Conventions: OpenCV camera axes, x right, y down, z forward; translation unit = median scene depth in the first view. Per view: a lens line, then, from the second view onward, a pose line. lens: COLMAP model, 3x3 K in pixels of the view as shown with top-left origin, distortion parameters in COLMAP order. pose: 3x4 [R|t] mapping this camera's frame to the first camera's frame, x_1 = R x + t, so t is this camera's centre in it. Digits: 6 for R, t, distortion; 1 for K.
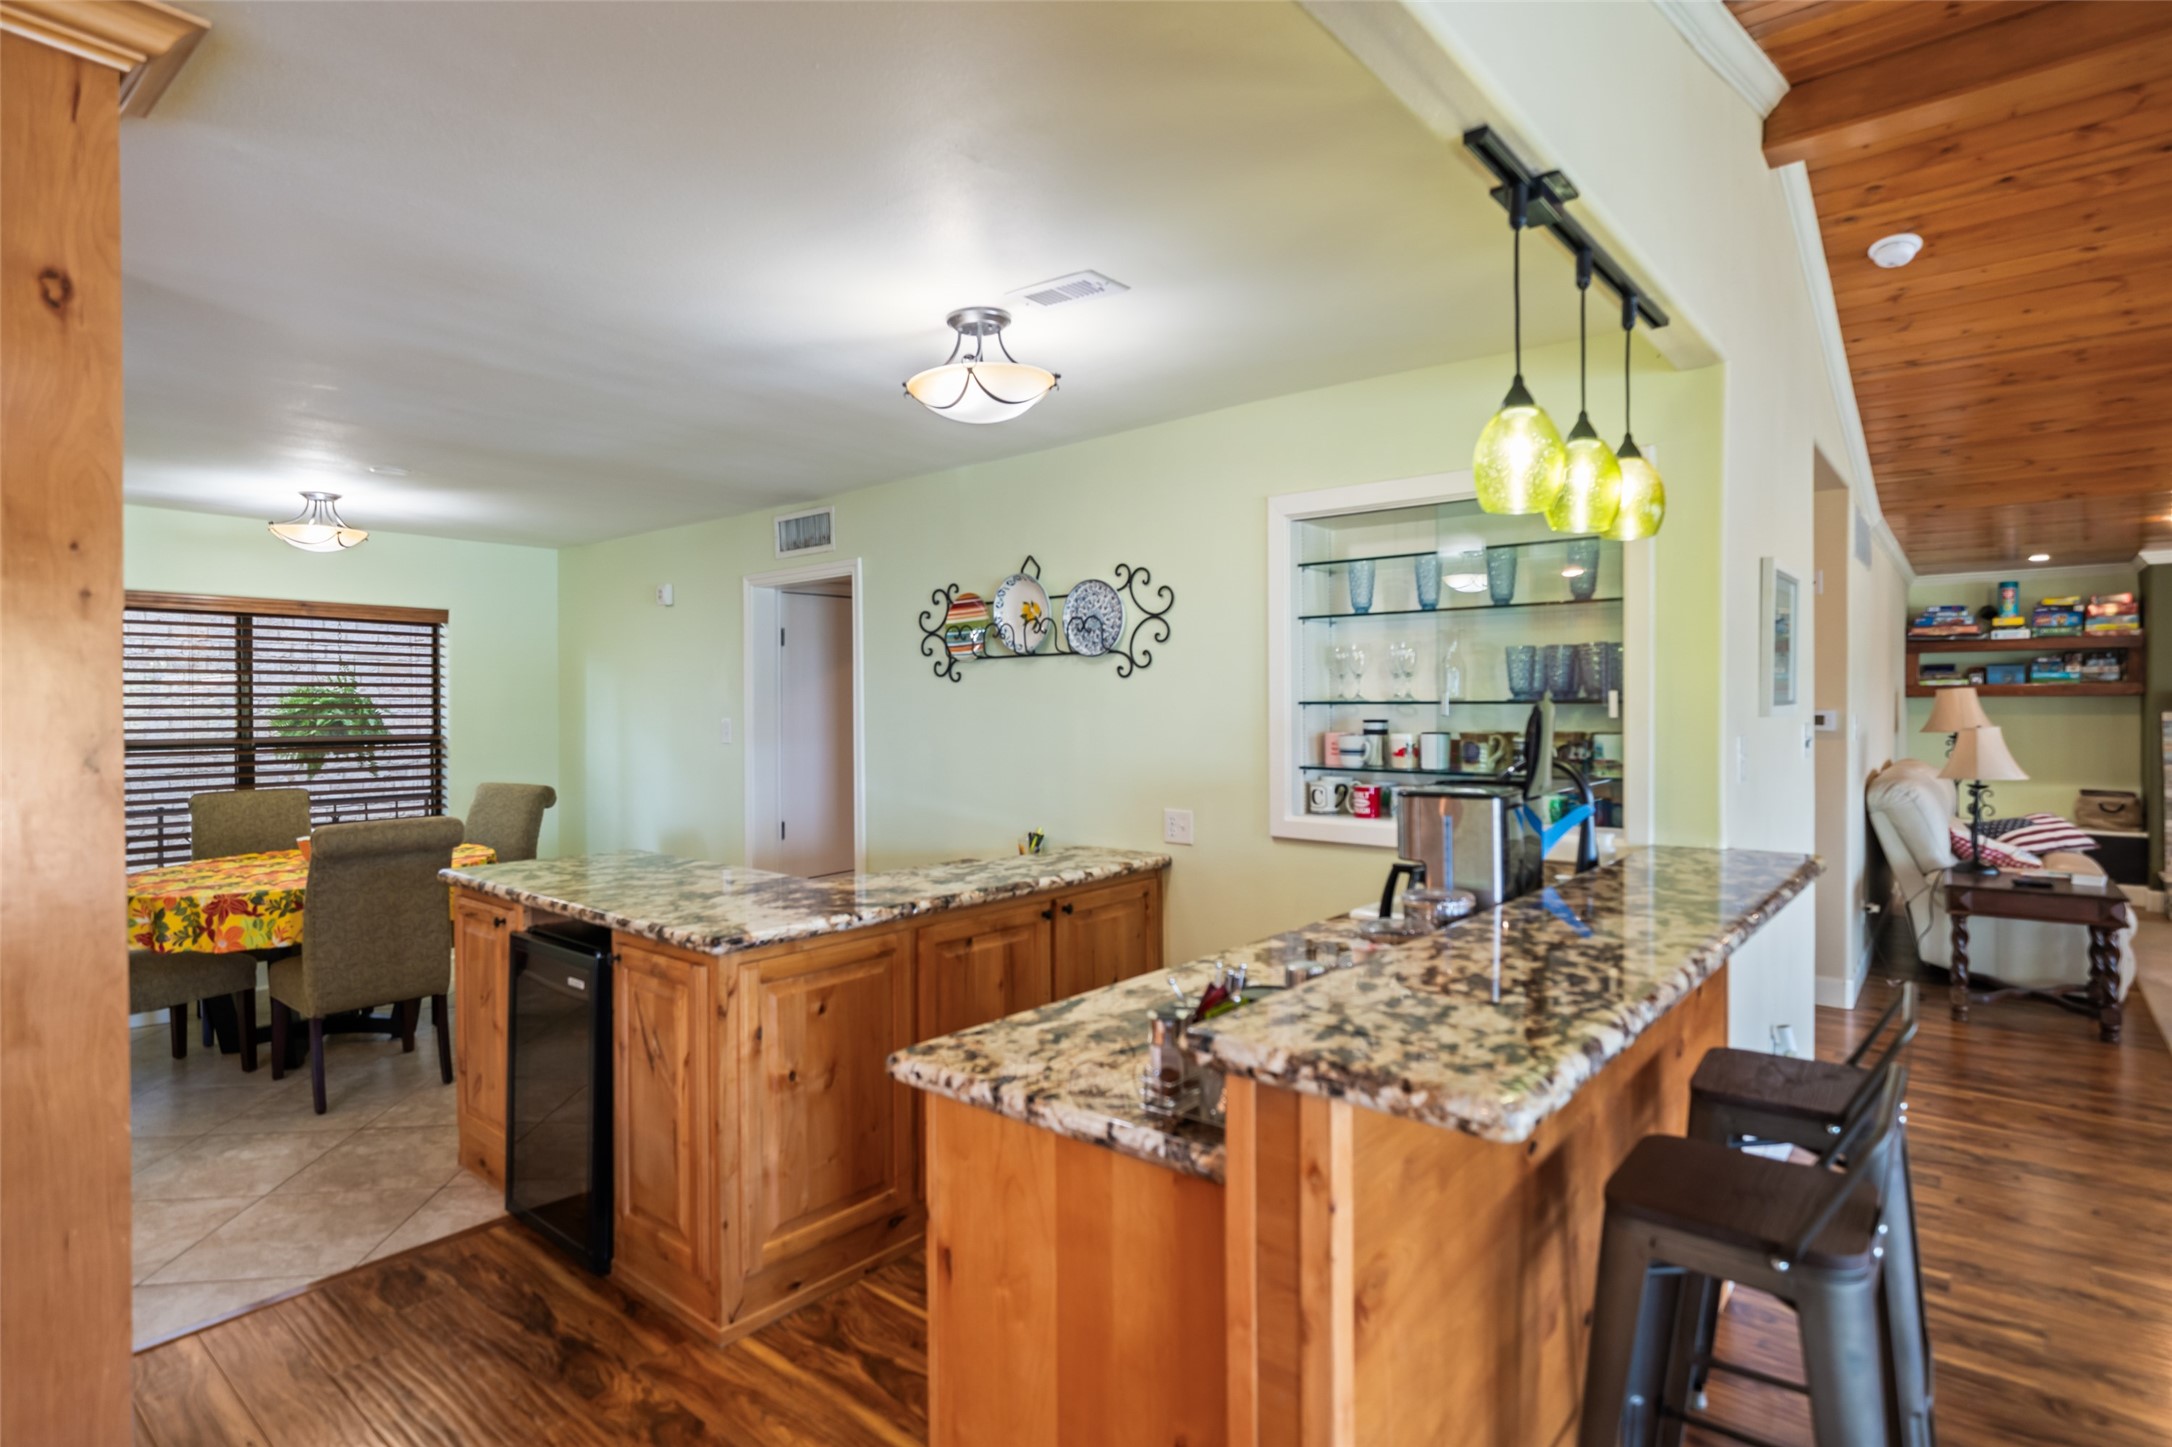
lens RADIAL K [[1098.8, 0, 1085.3], [0, 1098.8, 715.1], [0, 0, 1]] dist [-0.000293, -0.000016]
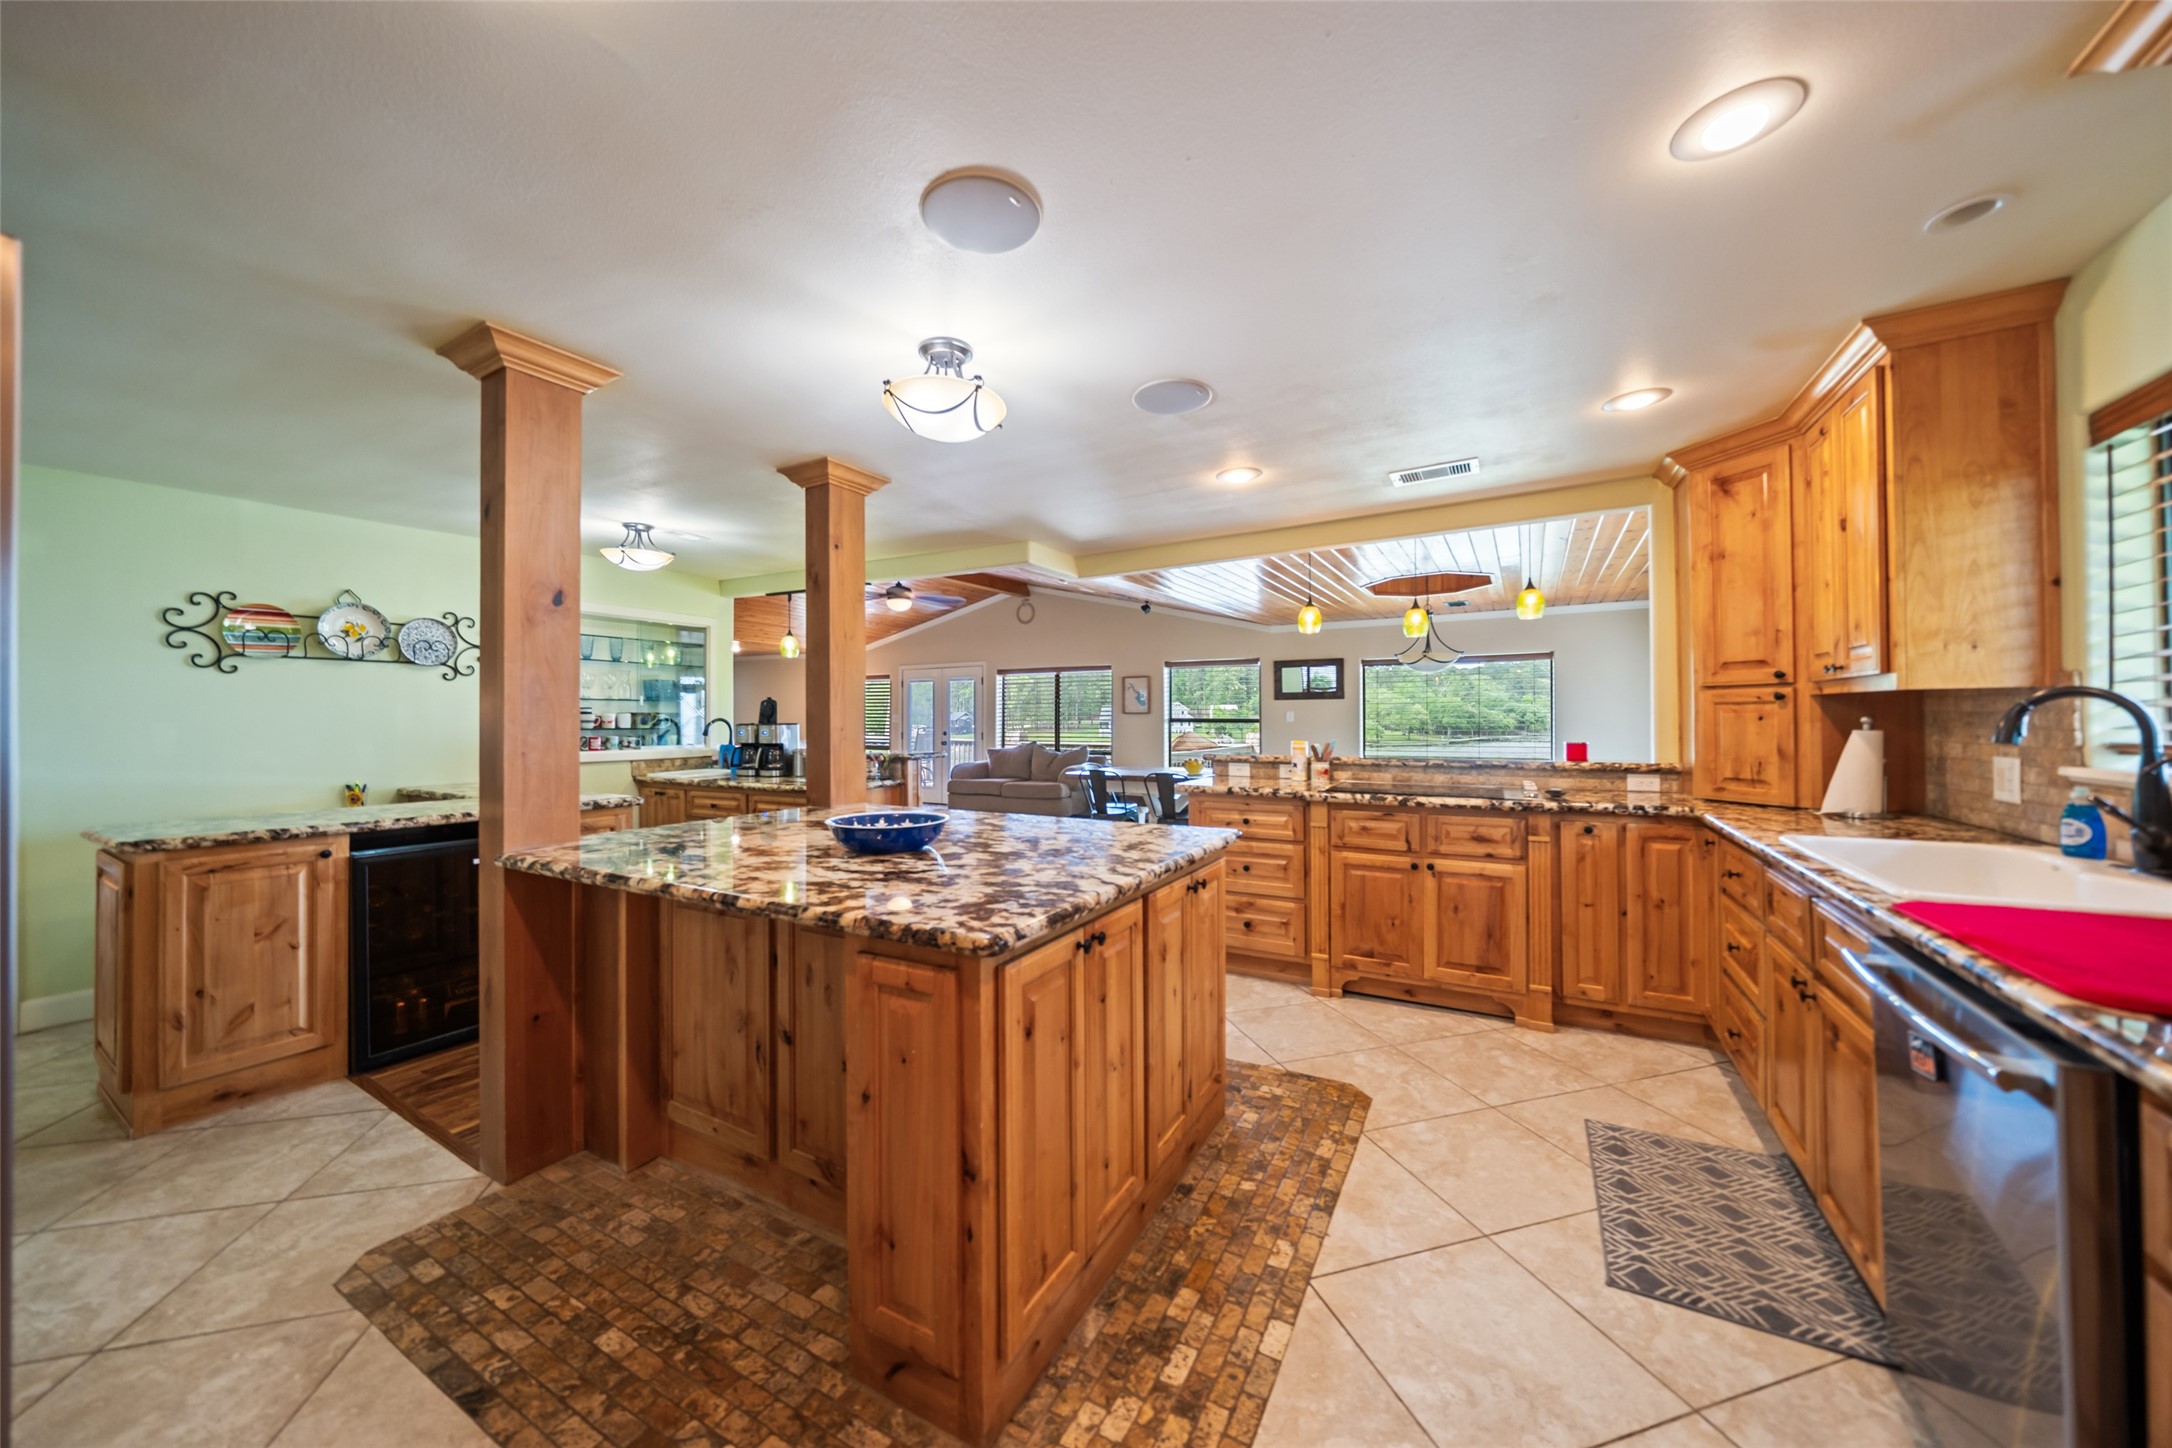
lens RADIAL K [[750.8, 0, 1094.4], [0, 750.8, 719.3], [0, 0, 1]] dist [-0.009181, 0.000255]
pose [[-0.182797, 0.007116, 0.983125, -0.683379], [0.016685, 0.999852, -0.004135, 0.024927], [-0.983009, 0.015648, -0.182889, 0.134462]]
